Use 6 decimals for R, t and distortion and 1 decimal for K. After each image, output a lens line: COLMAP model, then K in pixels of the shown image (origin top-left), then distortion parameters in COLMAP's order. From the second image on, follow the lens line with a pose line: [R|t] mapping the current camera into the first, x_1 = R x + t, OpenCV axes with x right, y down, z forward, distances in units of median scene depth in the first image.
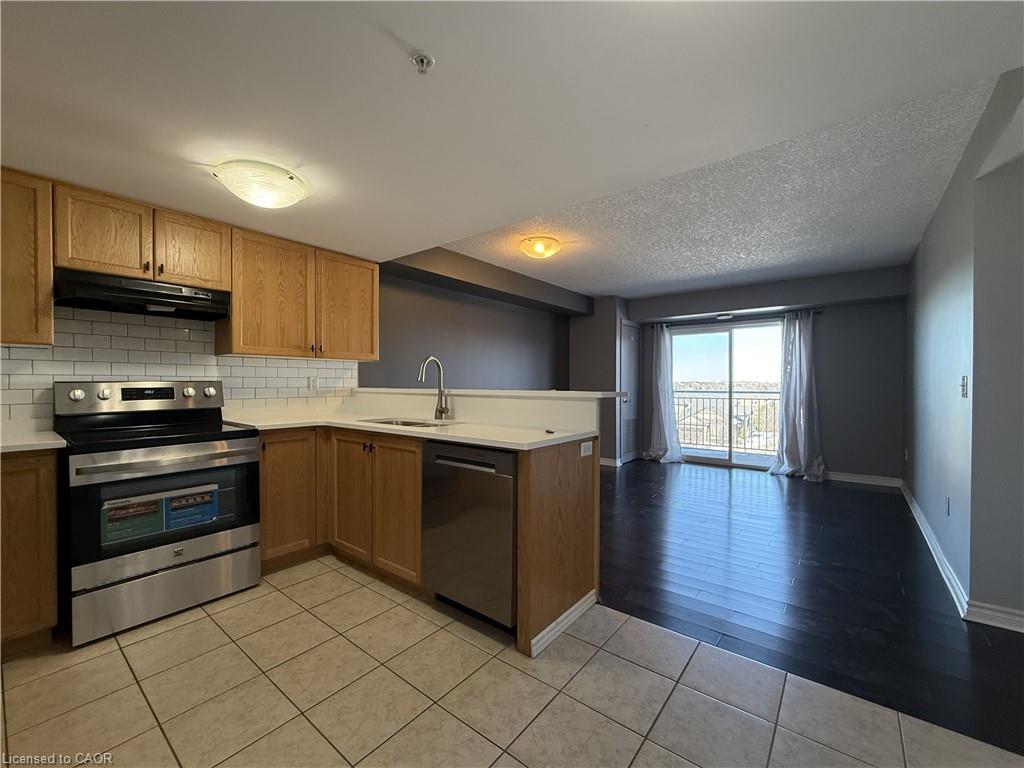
lens RADIAL K [[421.2, 0, 510.0], [0, 421.2, 386.7], [0, 0, 1]] dist [-0.000011, -0.000024]
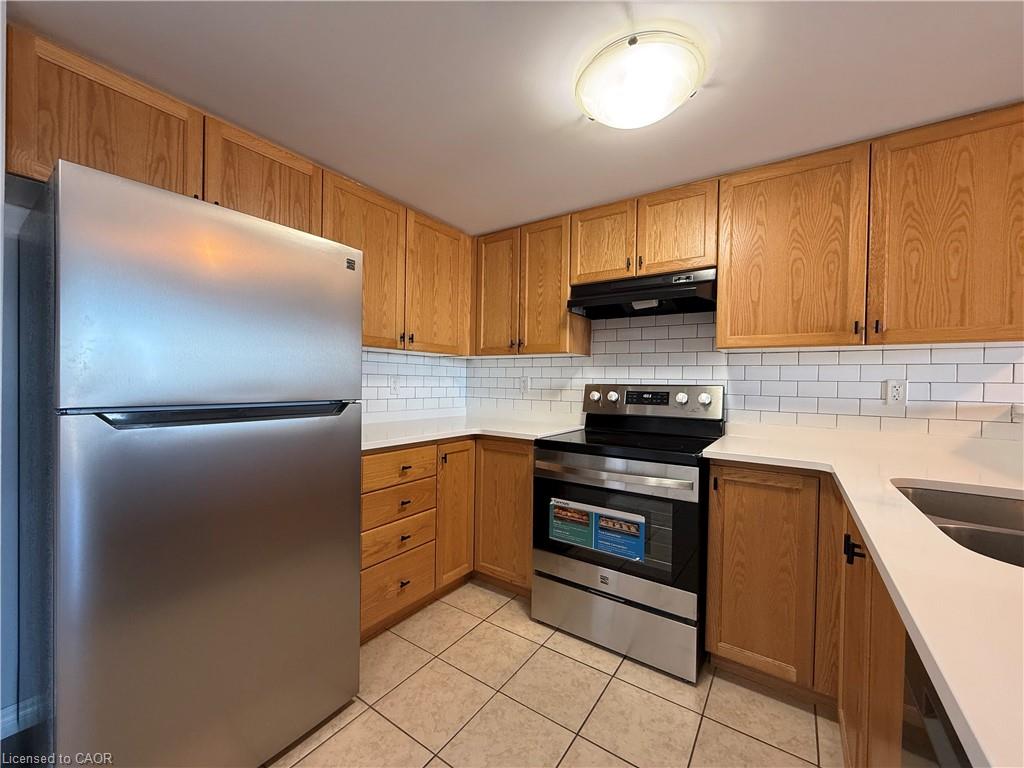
lens RADIAL K [[407.3, 0, 509.1], [0, 407.3, 386.2], [0, 0, 1]] dist [-0.000858, 0.000013]
pose [[0.067961, 0.010037, -0.997637, 0.035436], [-0.027640, 0.999585, 0.008174, -0.008725], [0.997305, 0.027020, 0.068210, 0.644156]]
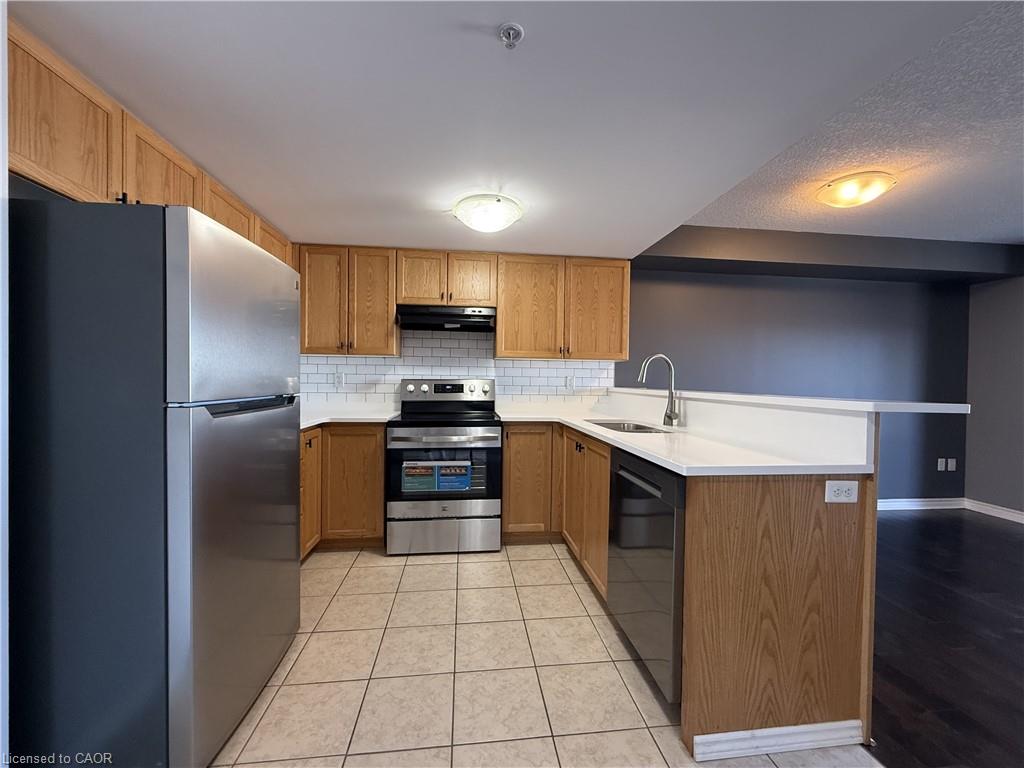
lens RADIAL K [[411.0, 0, 510.2], [0, 411.0, 386.5], [0, 0, 1]] dist [-0.000551, -0.000234]
pose [[0.710869, 0.019050, -0.703067, 0.232843], [-0.019282, 0.999785, 0.007593, -0.003990], [0.703060, 0.008159, 0.711083, 0.193387]]
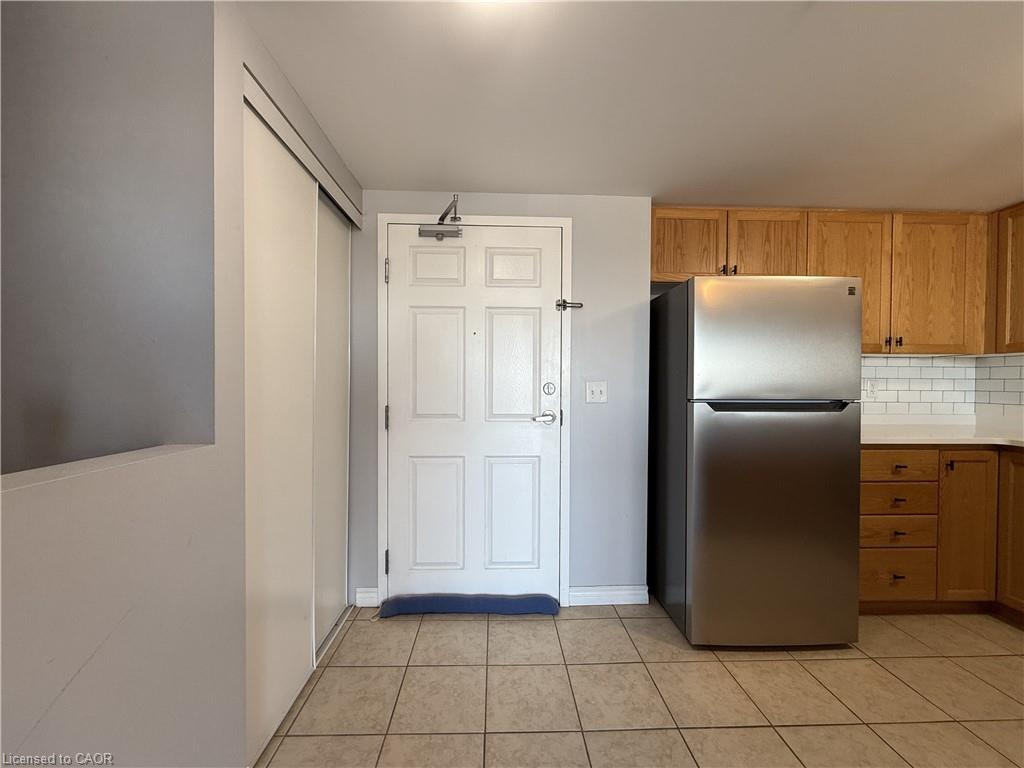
lens RADIAL K [[411.0, 0, 510.2], [0, 411.0, 386.5], [0, 0, 1]] dist [-0.000551, -0.000234]
pose [[-0.757112, 0.002756, -0.653279, 0.380221], [-0.013915, 0.999696, 0.020345, -0.008363], [0.653137, 0.024494, -0.756843, 0.613815]]
